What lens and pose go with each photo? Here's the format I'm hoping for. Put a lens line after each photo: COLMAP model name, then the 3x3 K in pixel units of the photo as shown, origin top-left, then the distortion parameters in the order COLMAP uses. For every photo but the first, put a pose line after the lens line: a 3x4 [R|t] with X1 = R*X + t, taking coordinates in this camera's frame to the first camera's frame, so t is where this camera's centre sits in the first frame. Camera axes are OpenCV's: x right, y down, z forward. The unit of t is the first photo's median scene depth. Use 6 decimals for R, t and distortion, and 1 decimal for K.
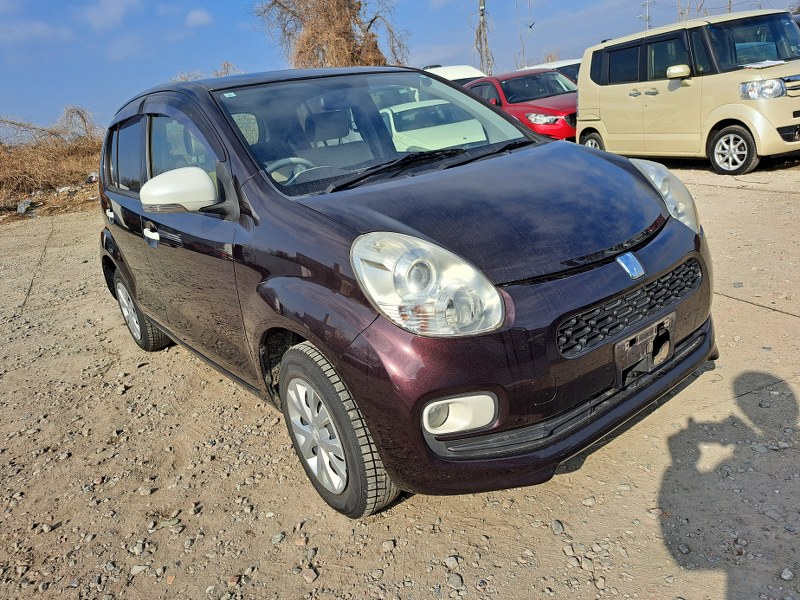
lens RADIAL K [[574.2, 0, 399.0], [0, 574.2, 297.6], [0, 0, 1]] dist [0.044530, -0.028269]
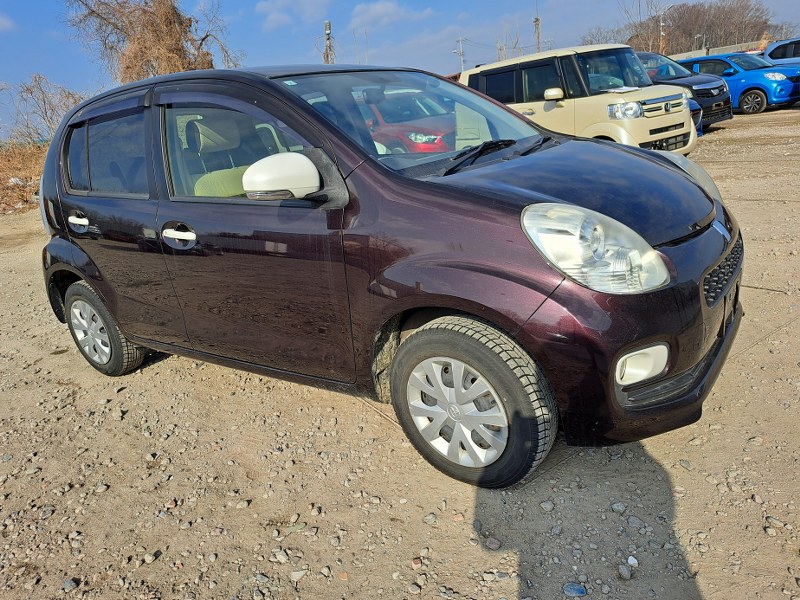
lens RADIAL K [[574.2, 0, 395.7], [0, 574.2, 304.7], [0, 0, 1]] dist [0.044530, -0.028269]
pose [[0.963416, -0.063840, 0.260295, -0.137249], [0.070847, 0.997332, -0.017619, 0.016773], [-0.258476, 0.035415, 0.965368, 0.012396]]
